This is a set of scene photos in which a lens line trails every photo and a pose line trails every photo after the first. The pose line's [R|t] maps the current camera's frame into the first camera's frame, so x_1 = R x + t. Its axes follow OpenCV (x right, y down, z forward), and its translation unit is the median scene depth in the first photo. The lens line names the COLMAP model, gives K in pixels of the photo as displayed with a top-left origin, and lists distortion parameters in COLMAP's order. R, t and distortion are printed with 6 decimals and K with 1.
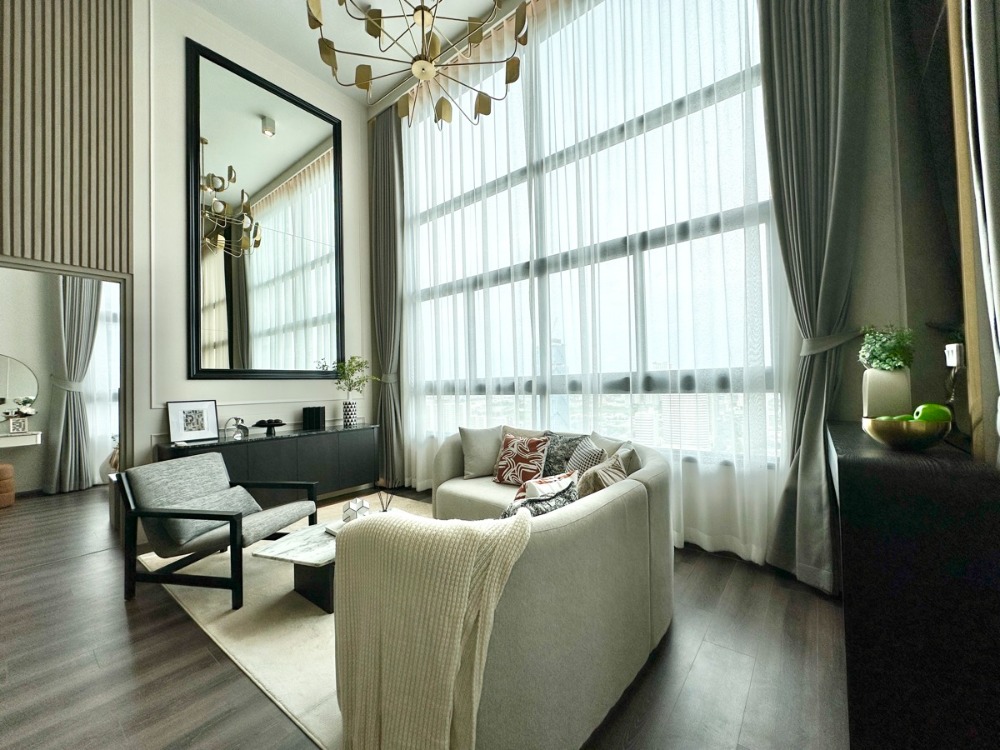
lens RADIAL K [[401.3, 0, 506.0], [0, 401.3, 374.3], [0, 0, 1]] dist [-0.001017, 0.000005]
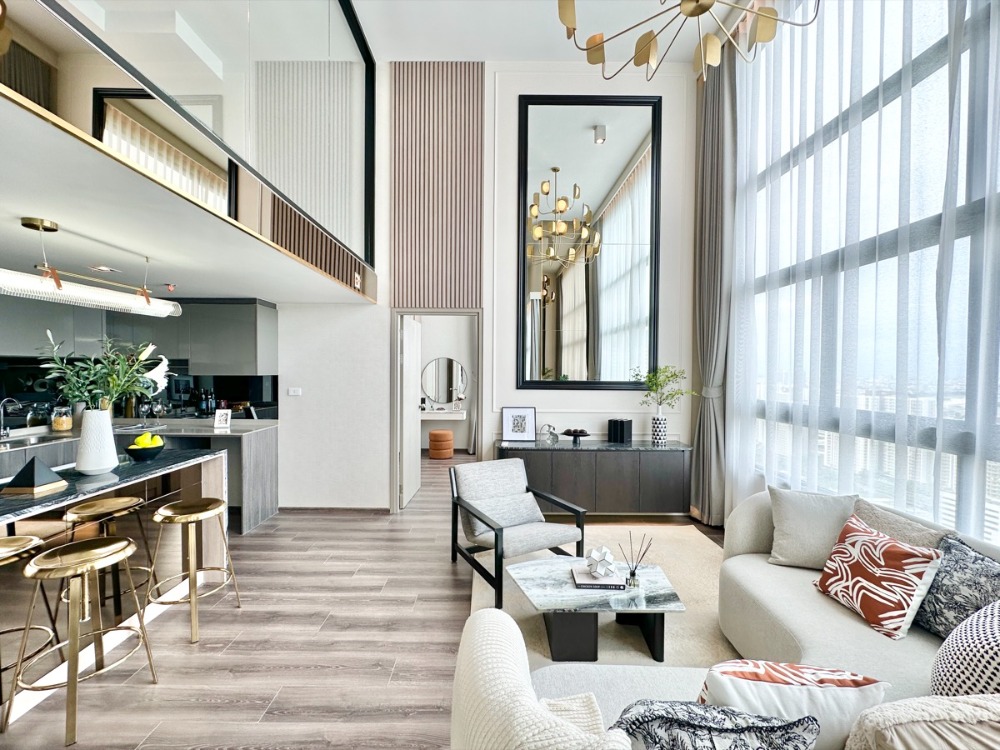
lens RADIAL K [[417.5, 0, 500.0], [0, 417.5, 375.0], [0, 0, 1]] dist [-0.000746, 0.000281]
pose [[0.620329, 0.047795, -0.782885, 0.139625], [-0.004670, 0.998349, 0.057248, -0.091035], [0.784328, -0.031857, 0.619528, 0.167162]]
